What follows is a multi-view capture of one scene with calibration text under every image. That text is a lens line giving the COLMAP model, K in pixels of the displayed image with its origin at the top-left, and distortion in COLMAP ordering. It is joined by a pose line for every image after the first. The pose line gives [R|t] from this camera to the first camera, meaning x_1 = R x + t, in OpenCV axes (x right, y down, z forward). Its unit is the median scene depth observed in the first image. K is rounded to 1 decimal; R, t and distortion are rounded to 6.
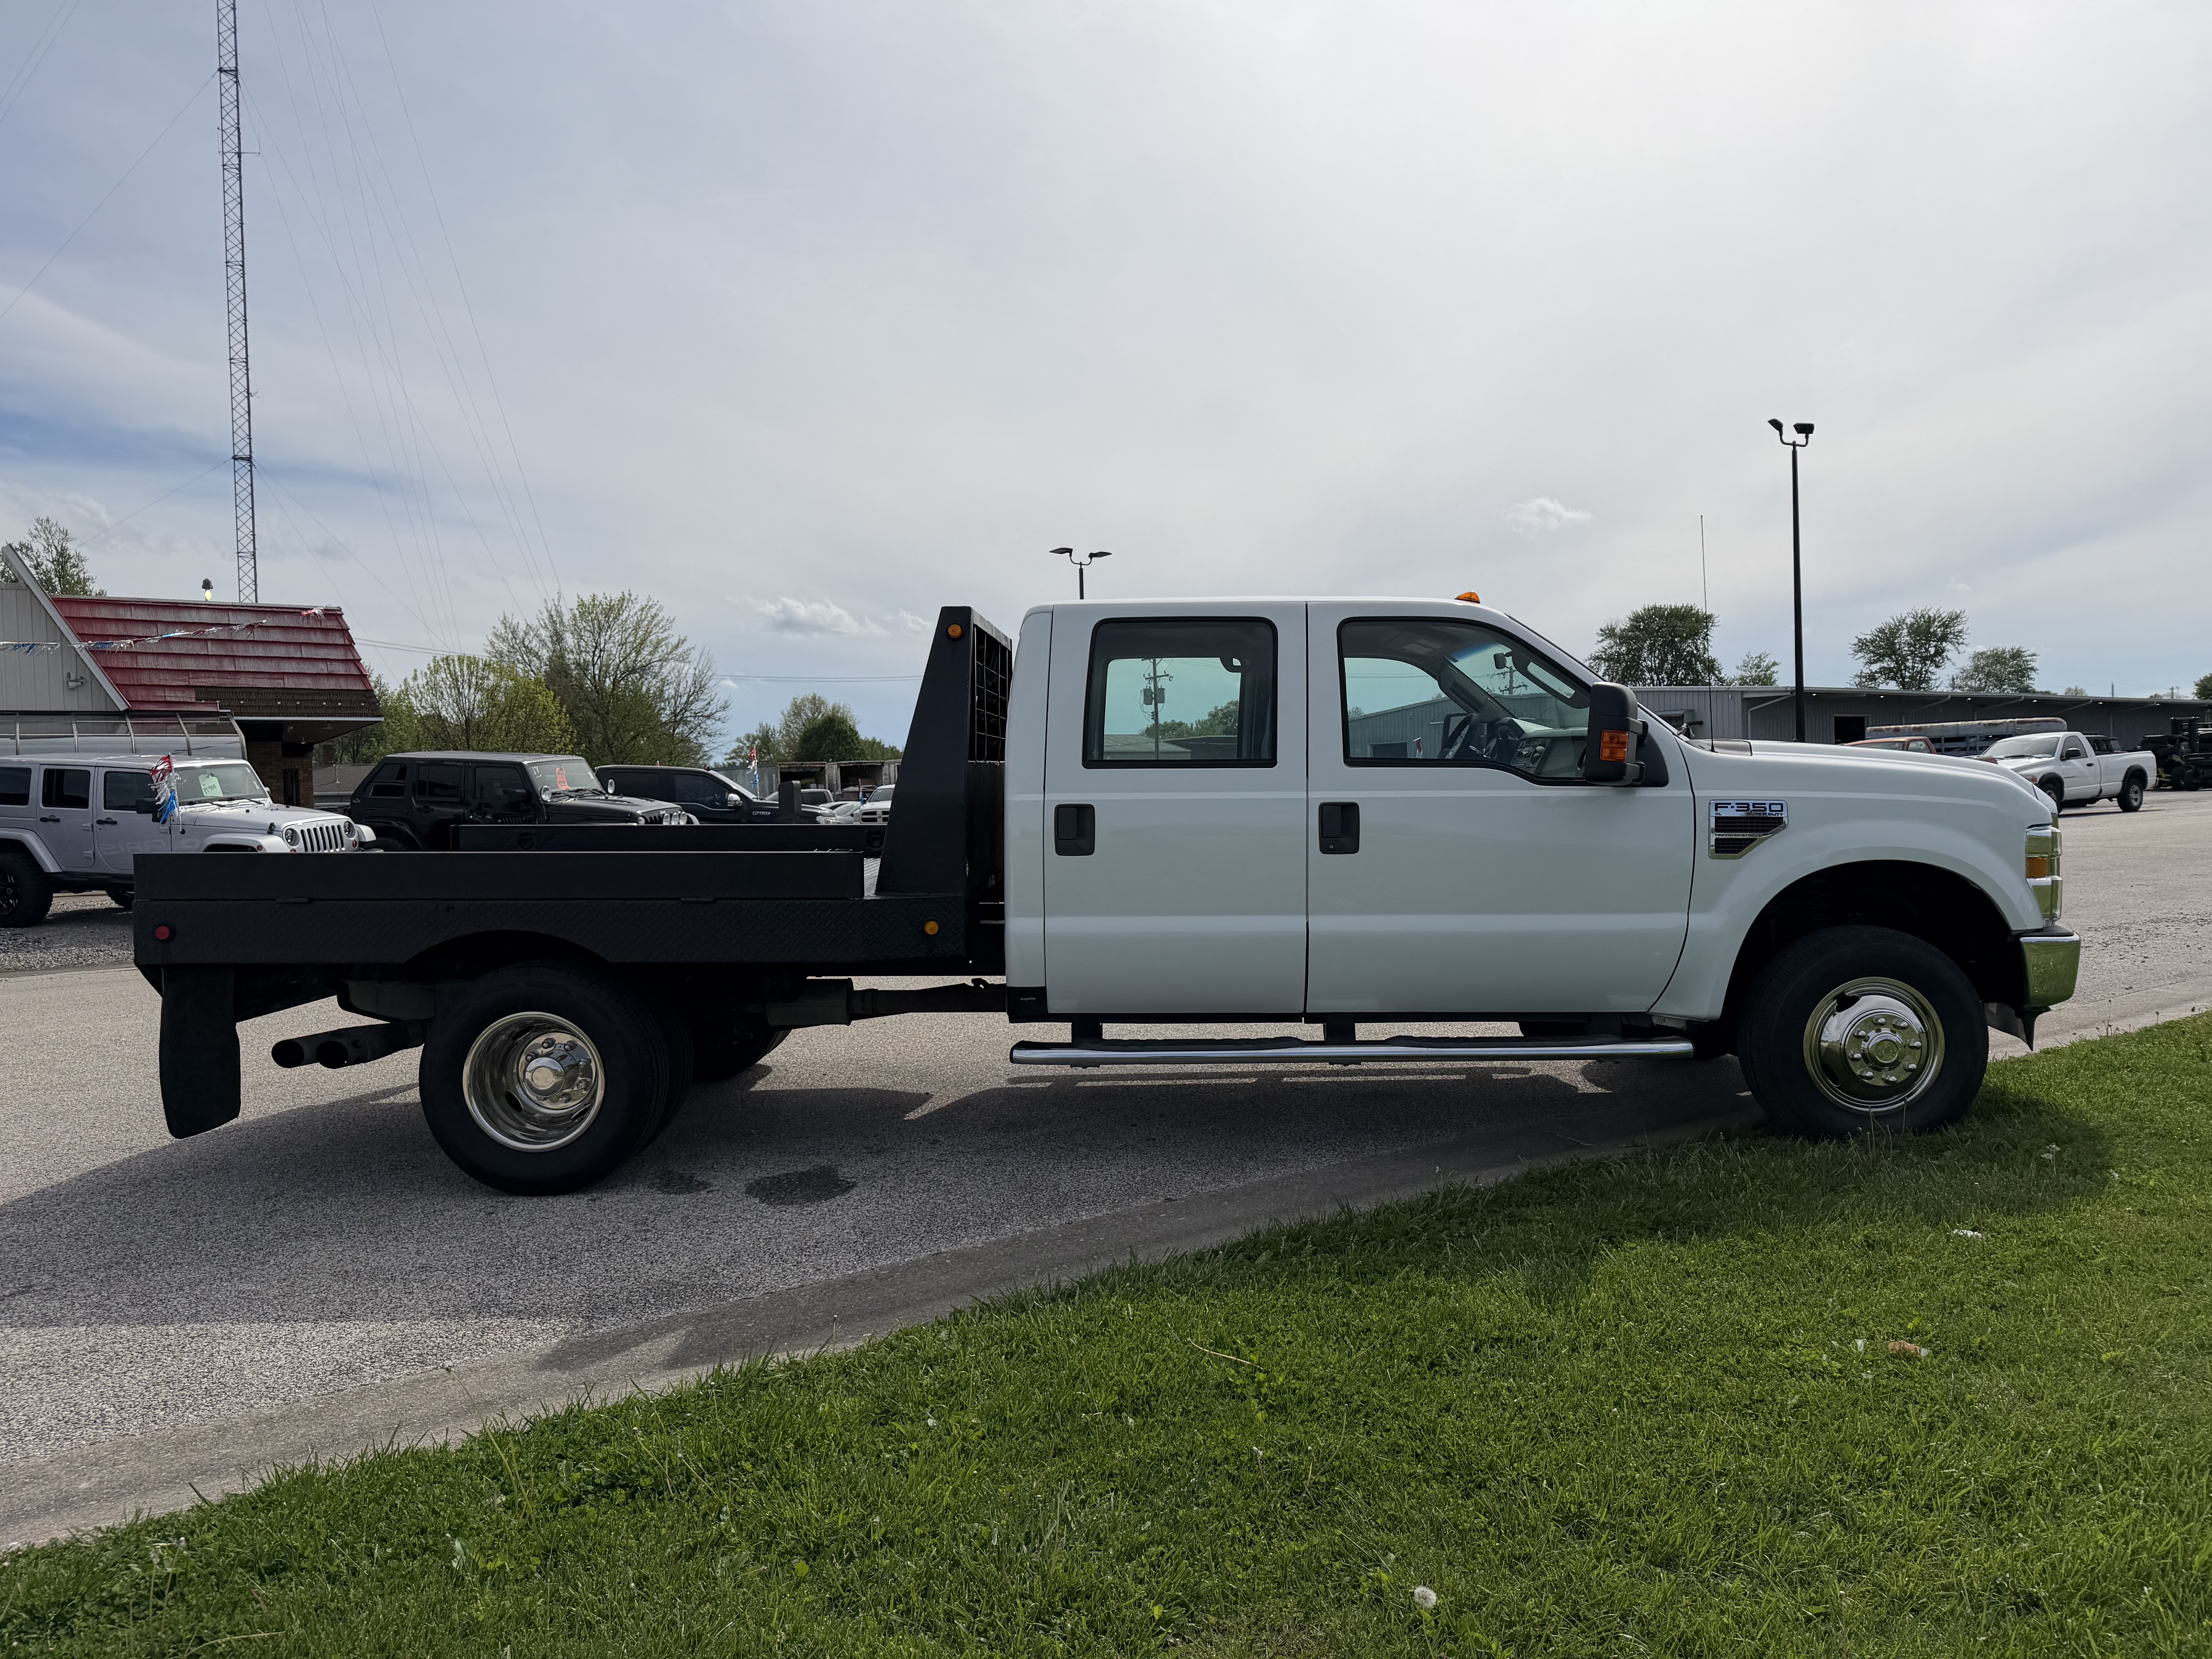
lens RADIAL K [[1564.5, 0, 1106.0], [0, 1564.5, 829.5], [0, 0, 1]] dist [-0.013479, -0.002787]
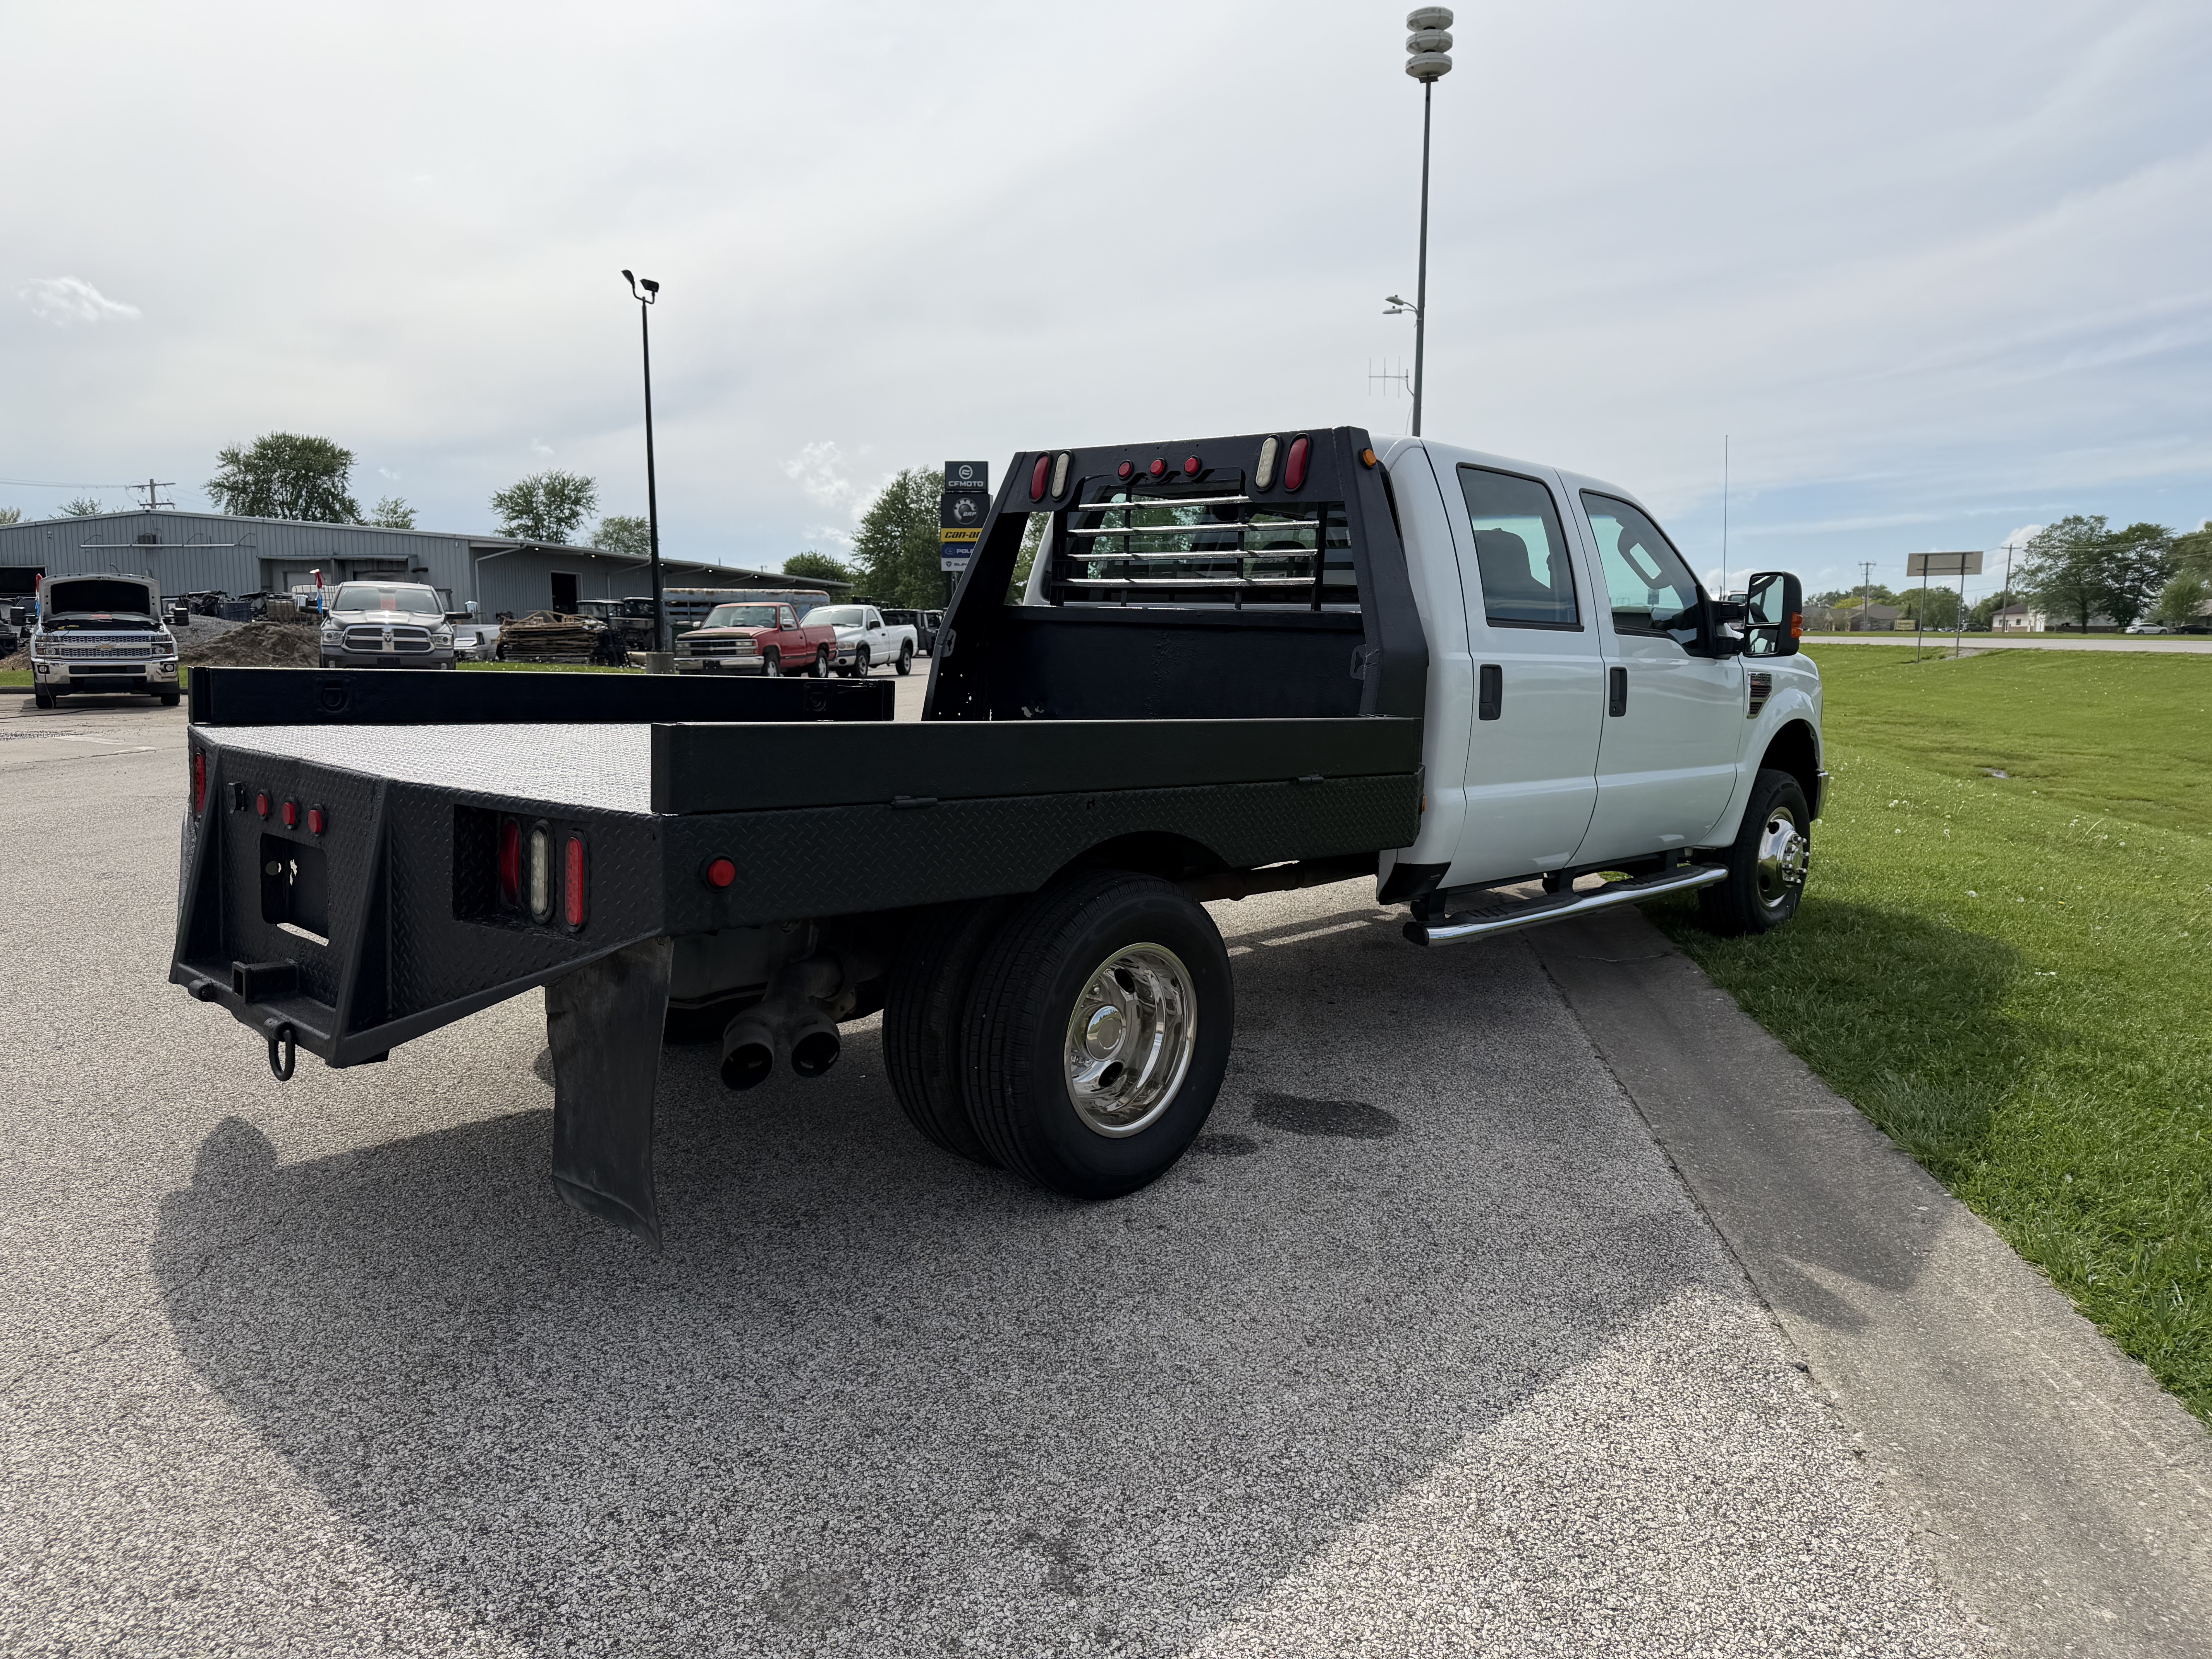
lens RADIAL K [[1584.7, 0, 1106.0], [0, 1584.7, 829.5], [0, 0, 1]] dist [0.002781, -0.048605]
pose [[0.664830, -0.048995, 0.745386, -0.135007], [-0.020237, 0.996299, 0.083538, 0.001100], [-0.746720, -0.070624, 0.661378, 0.080872]]
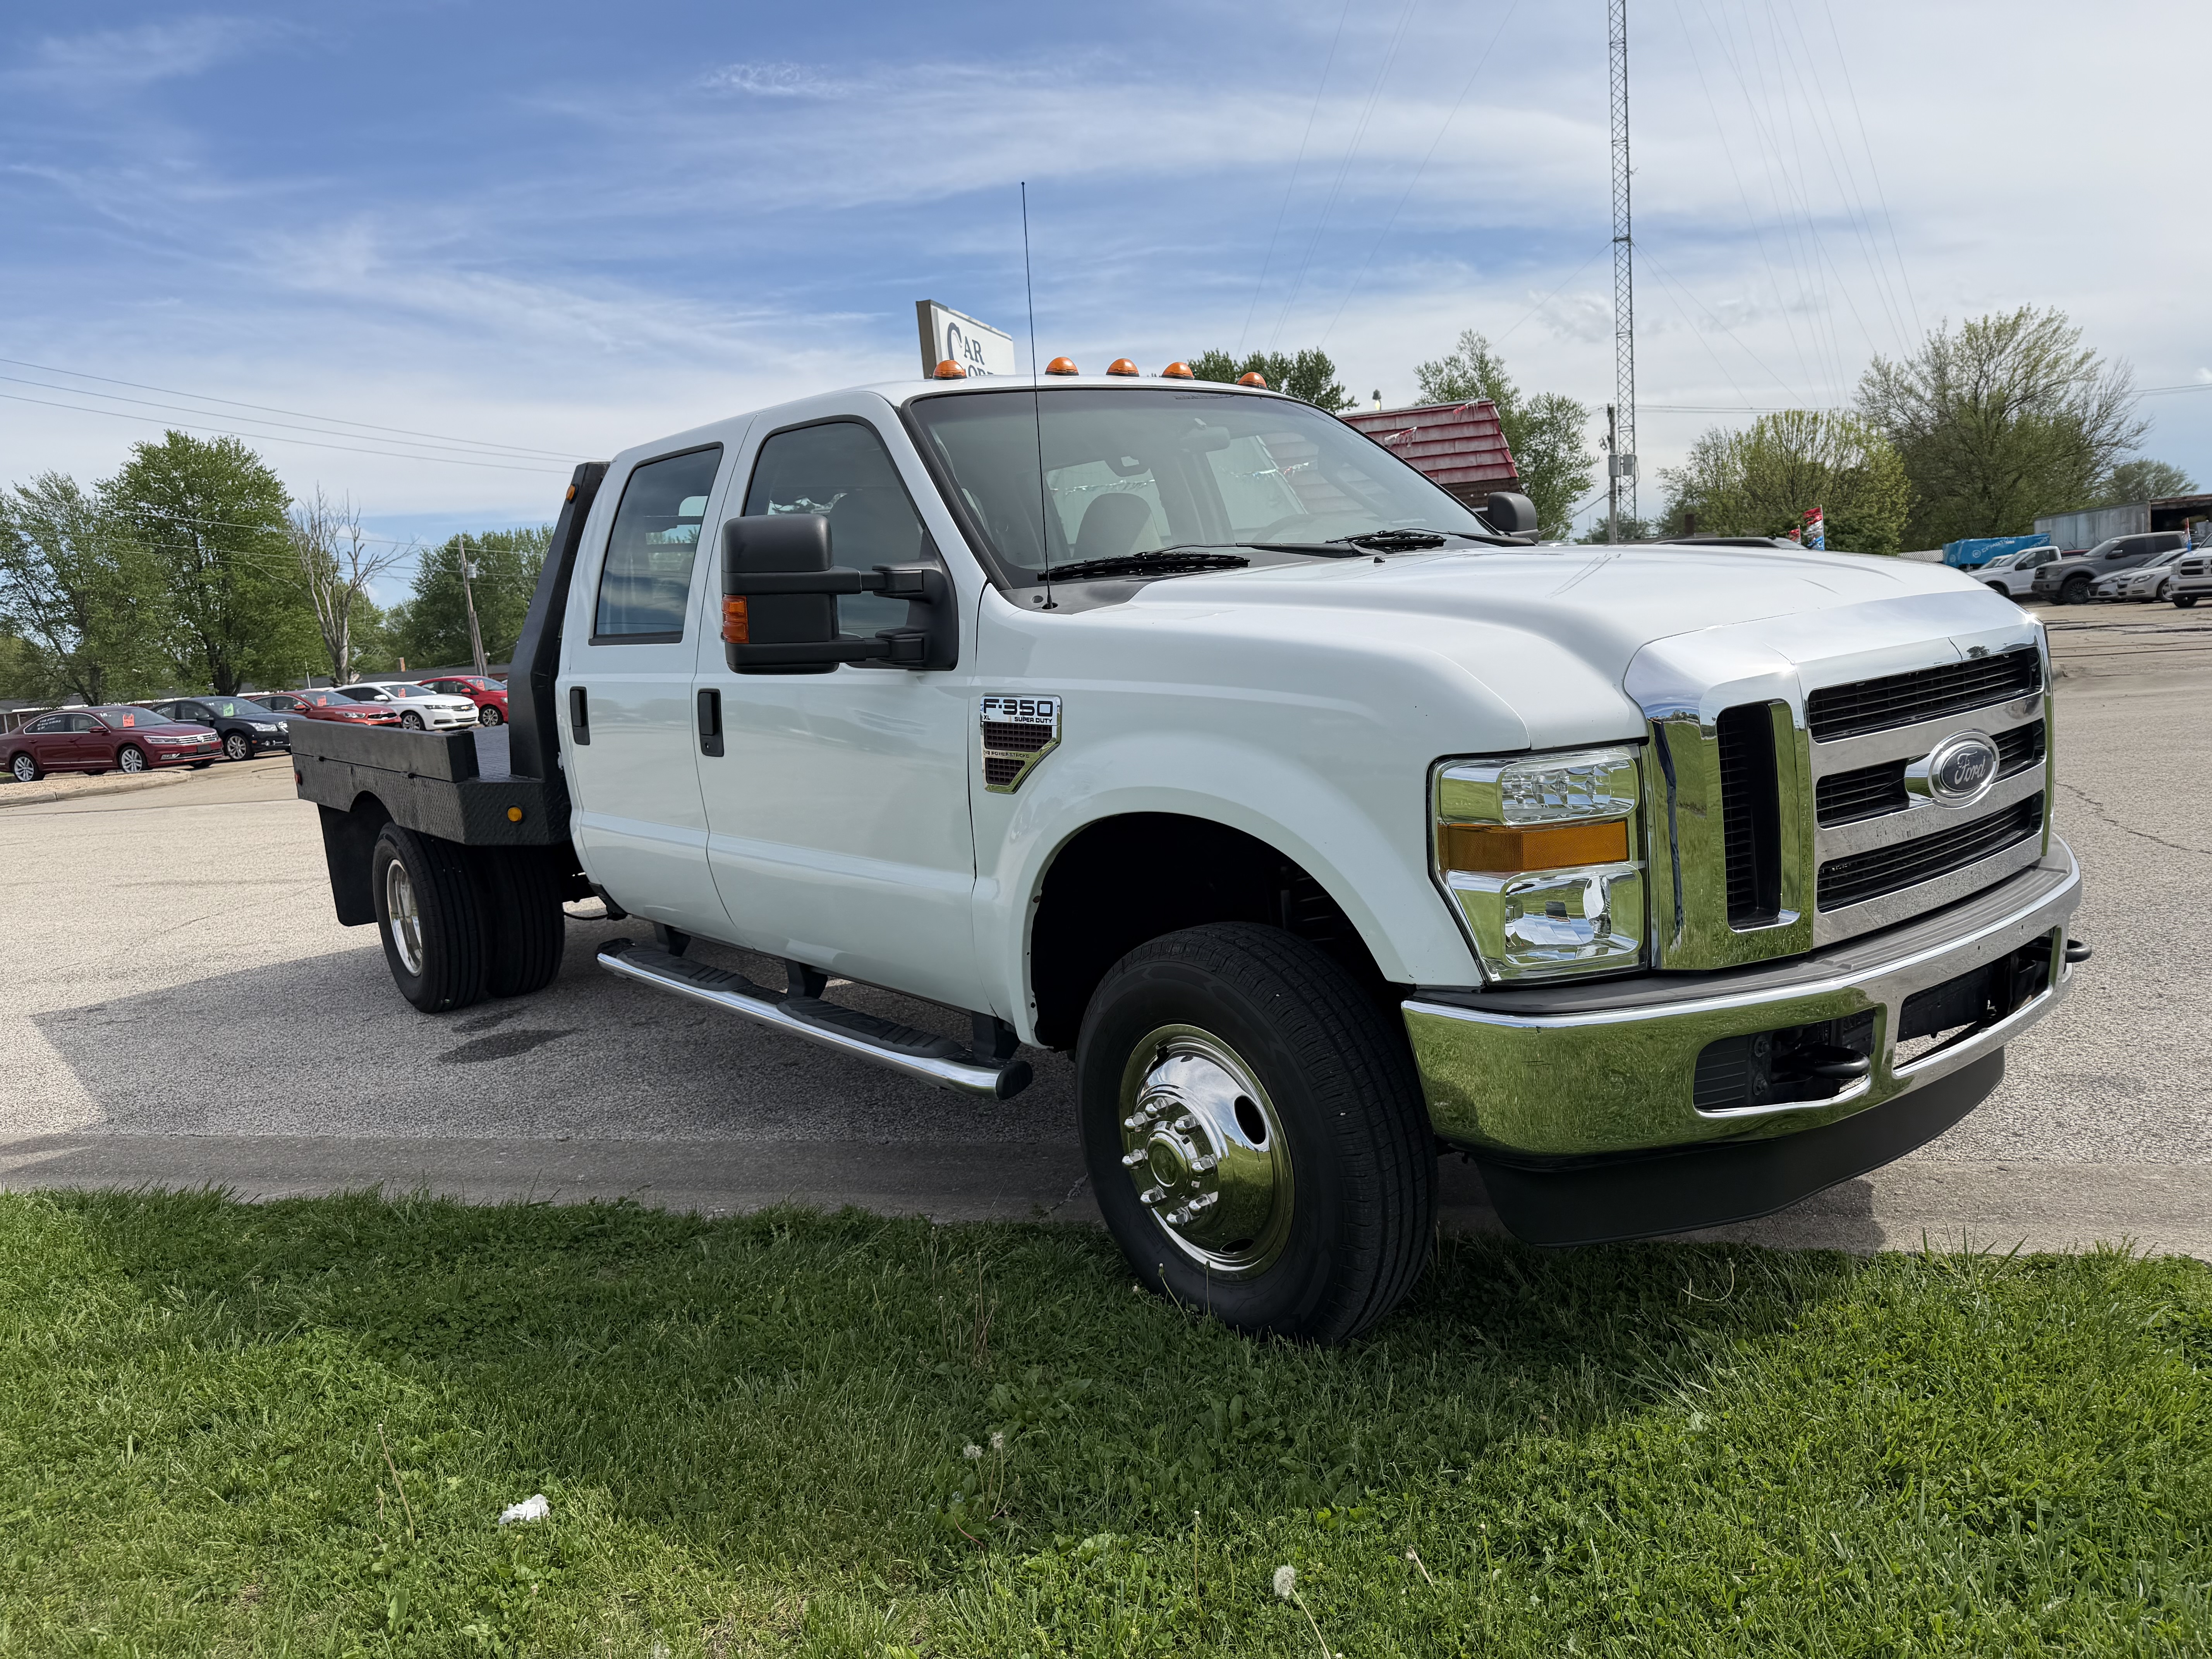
lens RADIAL K [[1555.7, 0, 1106.0], [0, 1555.7, 829.5], [0, 0, 1]] dist [0.023406, -0.060863]
pose [[0.642131, 0.072243, -0.763184, 0.131833], [0.045775, 0.990160, 0.132243, -0.006583], [0.765227, -0.119853, 0.632505, 0.098699]]
